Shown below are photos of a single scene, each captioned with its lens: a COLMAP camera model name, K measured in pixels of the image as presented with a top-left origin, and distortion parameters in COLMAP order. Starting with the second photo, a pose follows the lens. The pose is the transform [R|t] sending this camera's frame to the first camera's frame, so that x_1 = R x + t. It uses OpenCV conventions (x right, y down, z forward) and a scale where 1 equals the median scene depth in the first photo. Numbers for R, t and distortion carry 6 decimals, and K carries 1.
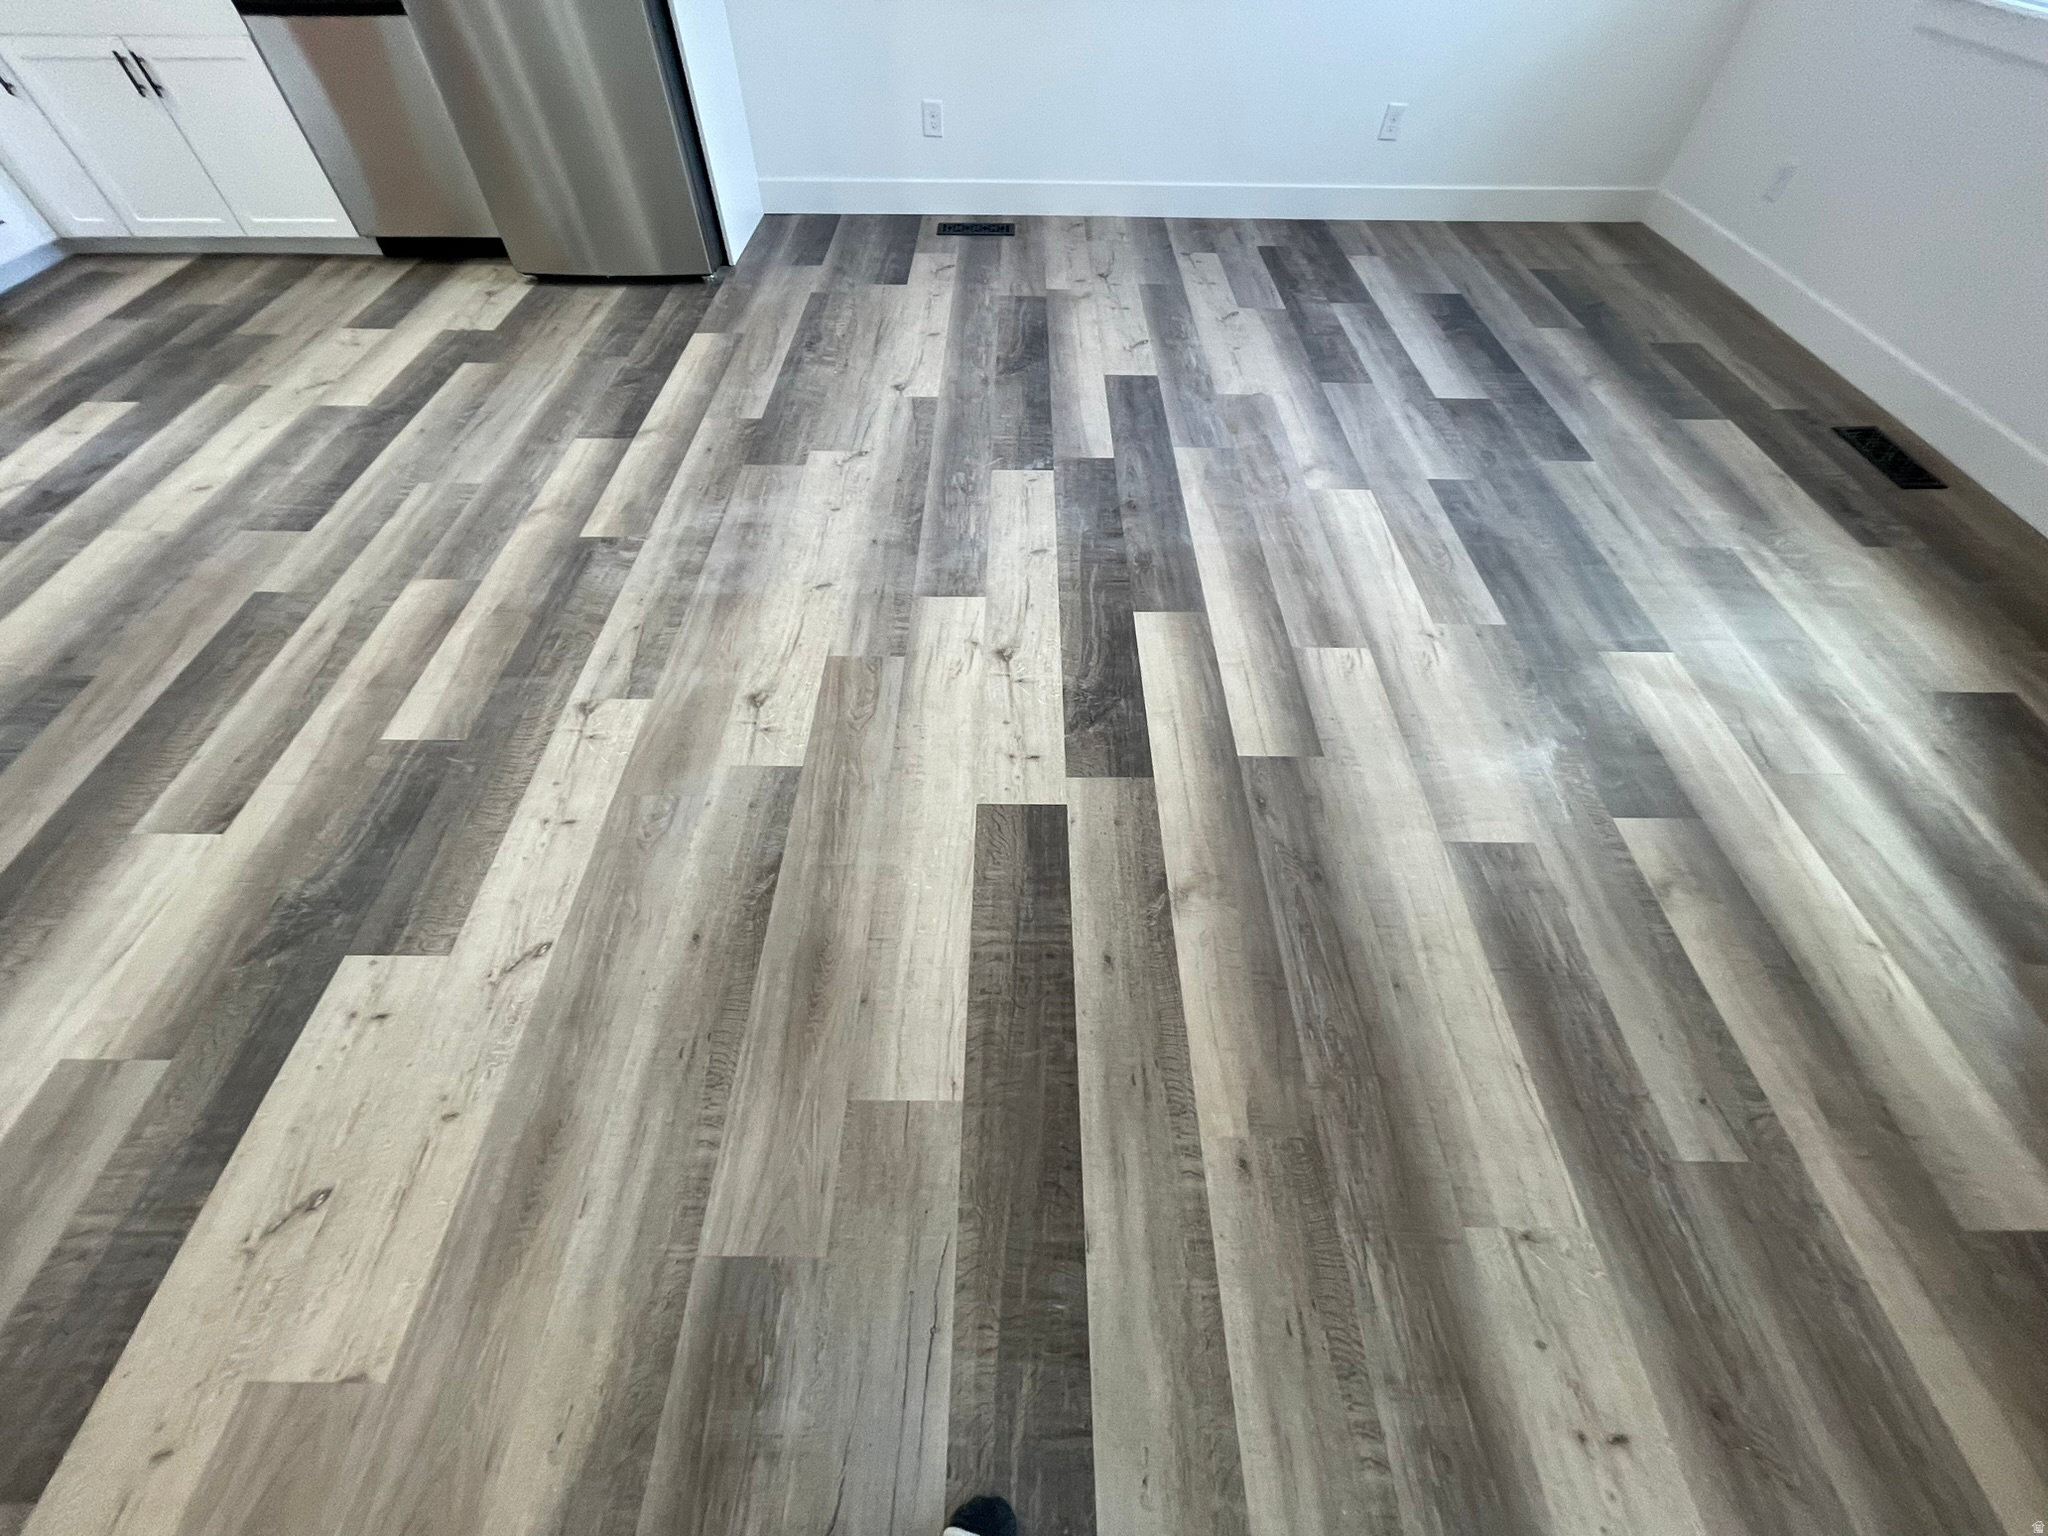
lens RADIAL K [[827.6, 0, 1020.8], [0, 827.6, 766.4], [0, 0, 1]] dist [-0.002701, -0.000464]
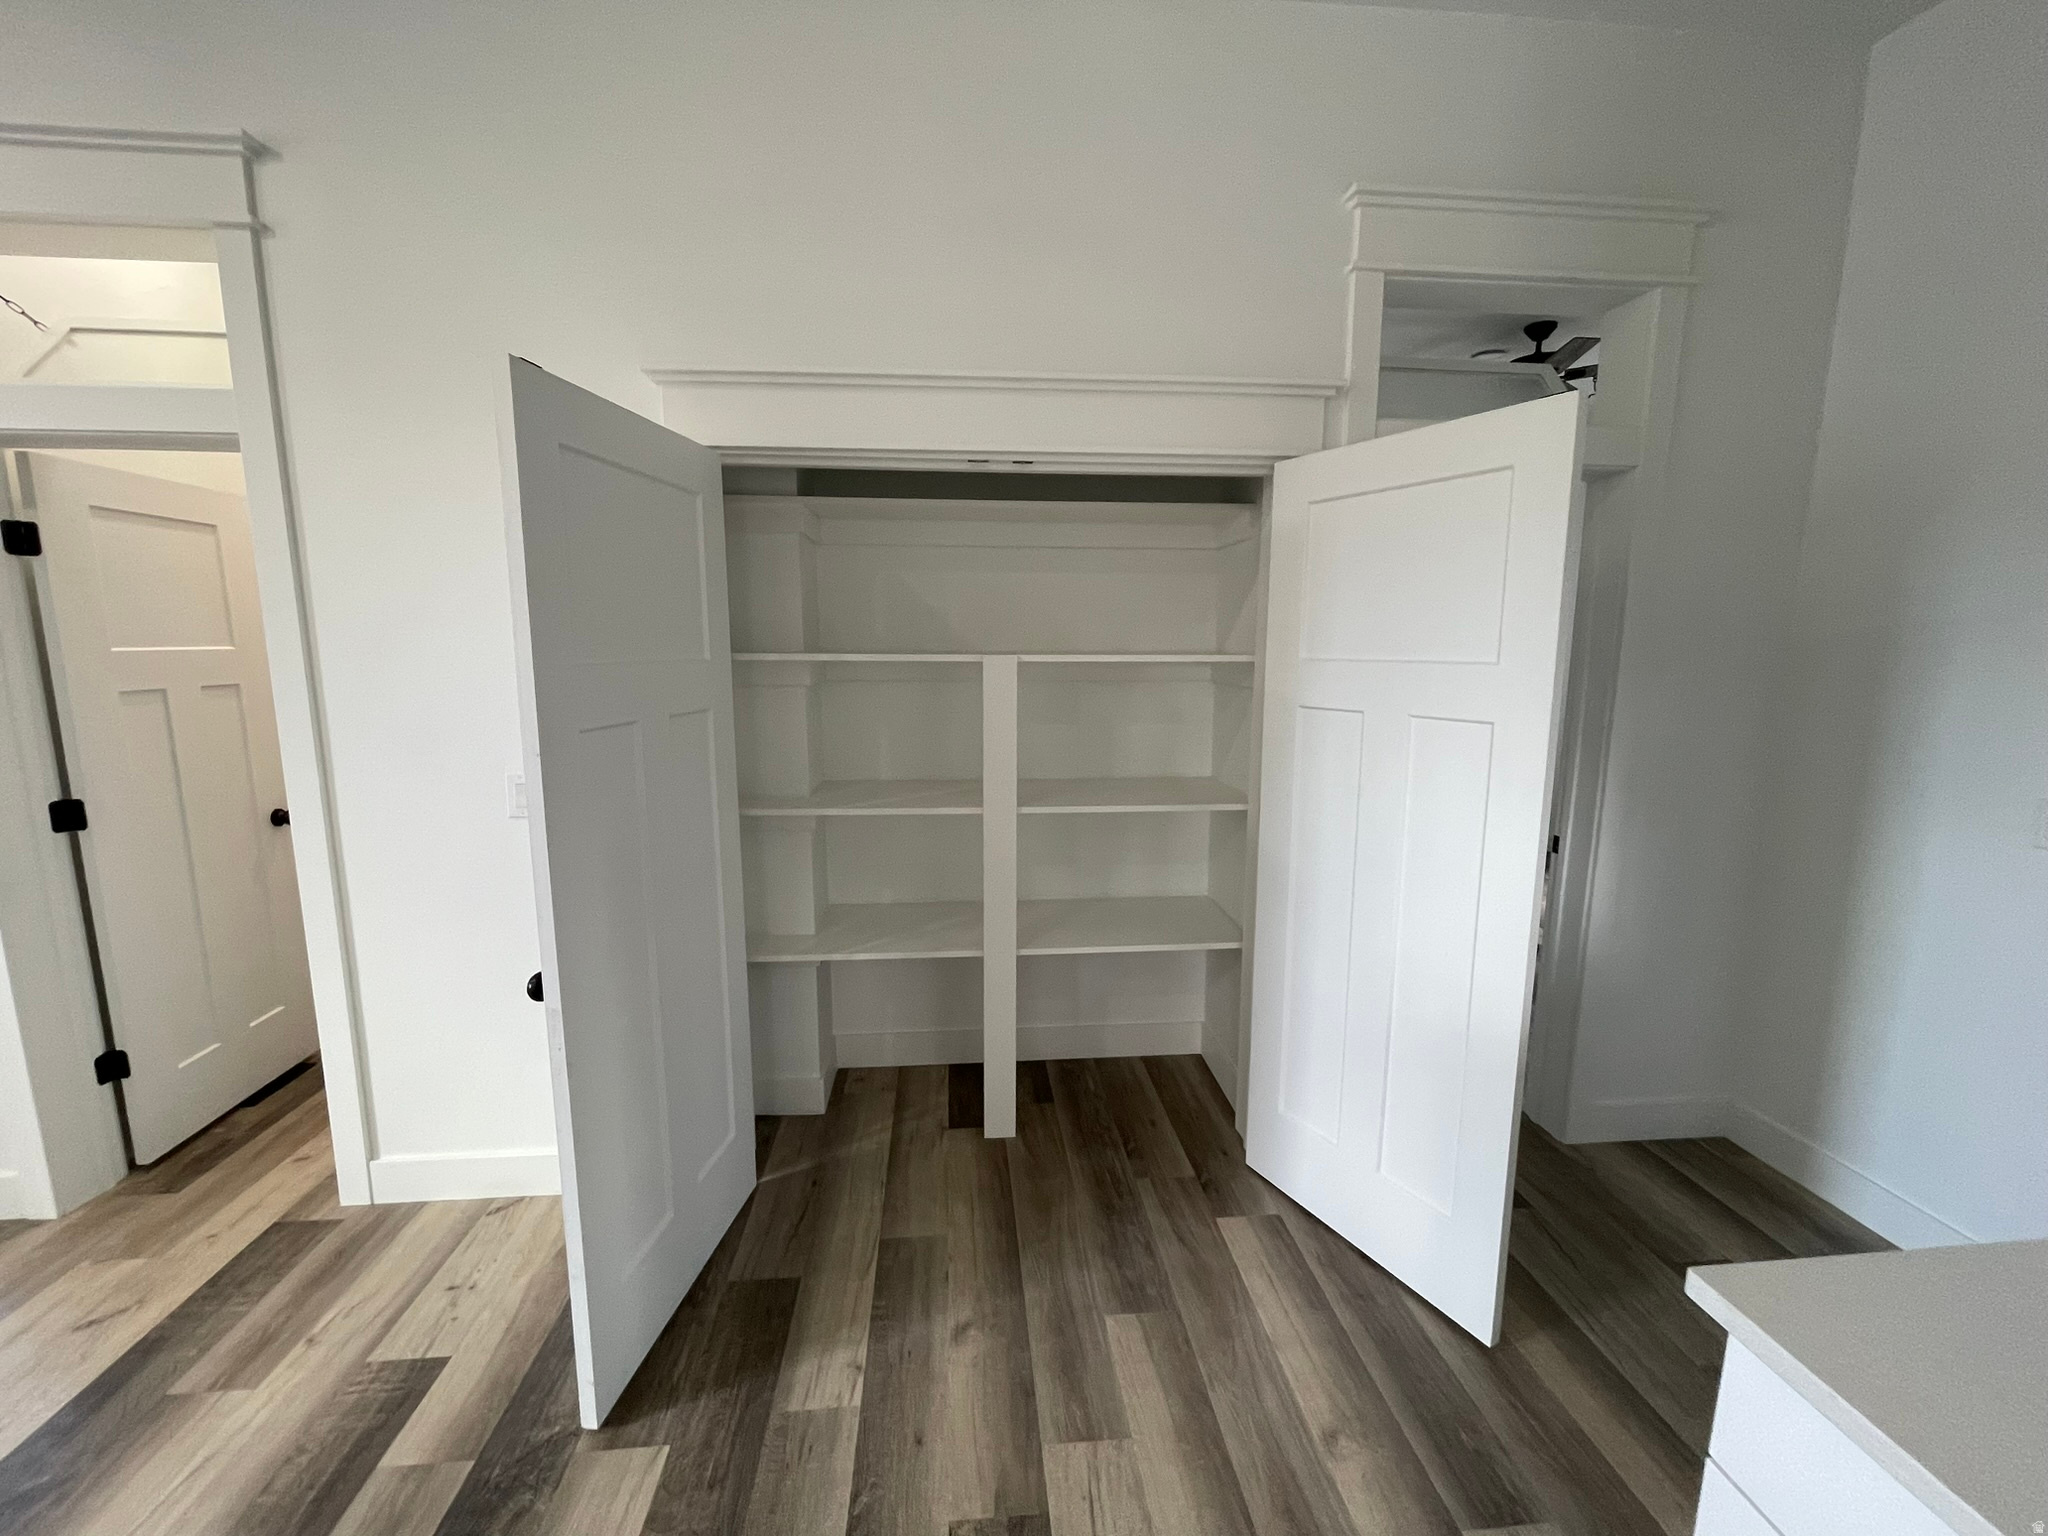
lens RADIAL K [[823.4, 0, 1022.6], [0, 823.4, 764.3], [0, 0, 1]] dist [0.000603, -0.001367]
pose [[-0.995691, 0.001442, -0.092718, -1.536443], [-0.079080, 0.508961, 0.857149, -0.930386], [0.048426, 0.860788, -0.506654, 0.587191]]
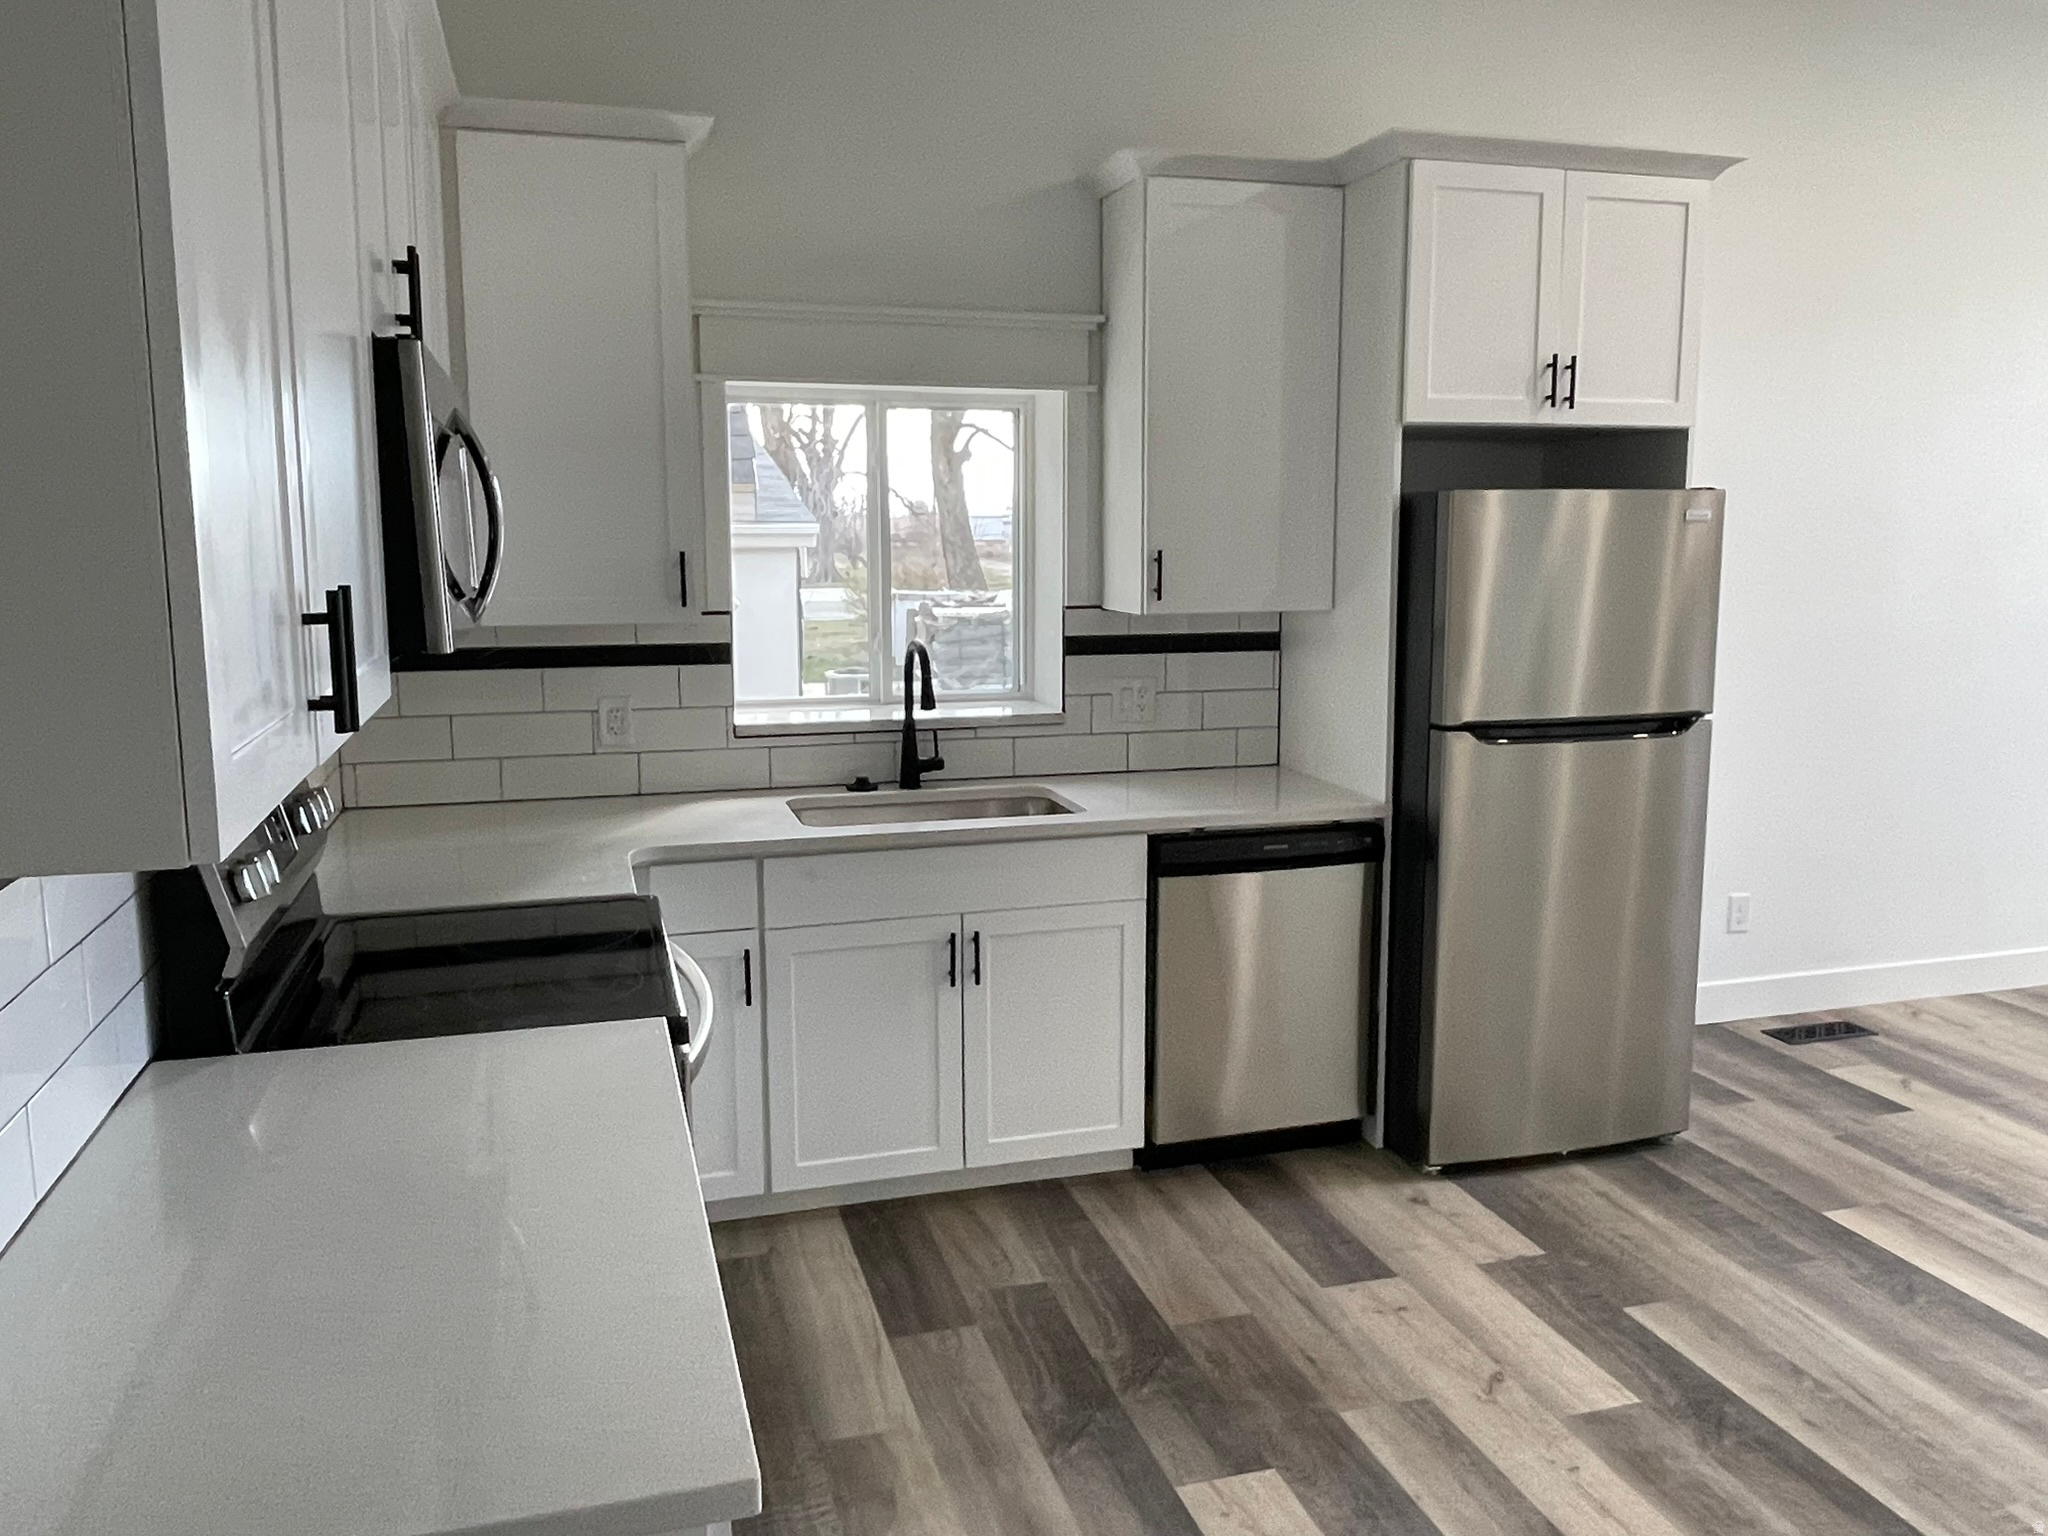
lens RADIAL K [[1529.1, 0, 1014.3], [0, 1529.1, 752.7], [0, 0, 1]] dist [0.006878, -0.025207]
pose [[0.959362, -0.053774, 0.277009, -1.987327], [0.226804, 0.731001, -0.643582, -0.246953], [-0.167885, 0.680255, 0.713490, 0.018272]]
